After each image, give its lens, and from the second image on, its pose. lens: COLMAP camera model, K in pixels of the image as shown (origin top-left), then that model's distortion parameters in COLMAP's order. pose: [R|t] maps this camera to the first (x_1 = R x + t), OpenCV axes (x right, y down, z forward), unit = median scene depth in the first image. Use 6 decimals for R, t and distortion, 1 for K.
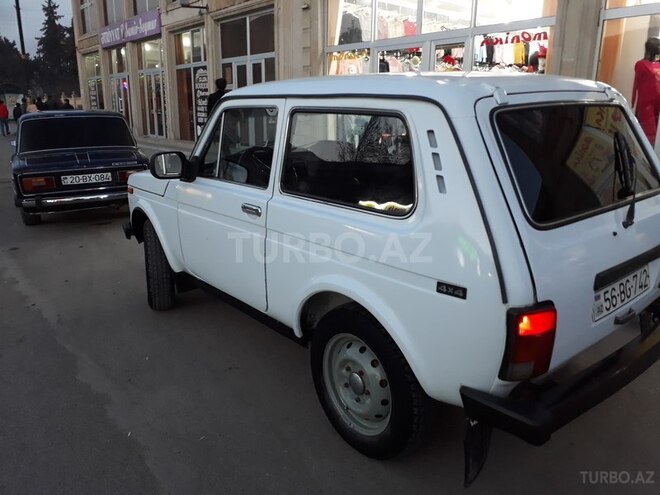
lens RADIAL K [[535.1, 0, 343.2], [0, 535.1, 247.7], [0, 0, 1]] dist [0.004332, -0.006525]
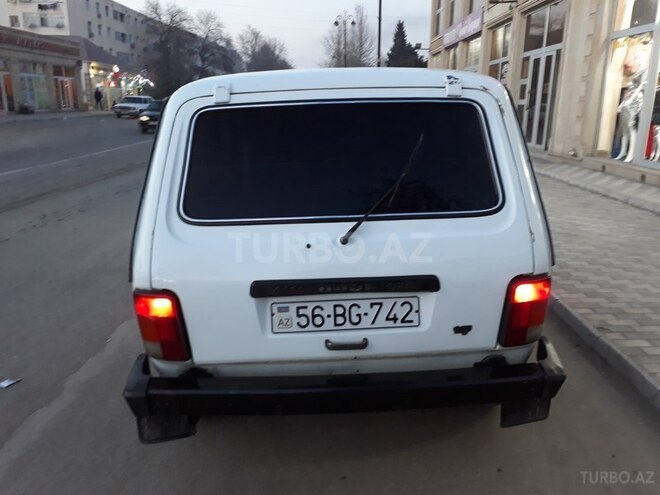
lens RADIAL K [[535.1, 0, 343.2], [0, 535.1, 247.7], [0, 0, 1]] dist [0.004332, -0.006525]
pose [[0.783125, 0.158150, -0.601418, 0.158079], [-0.152795, 0.986409, 0.060430, -0.012337], [0.602801, 0.044570, 0.796646, 0.044867]]
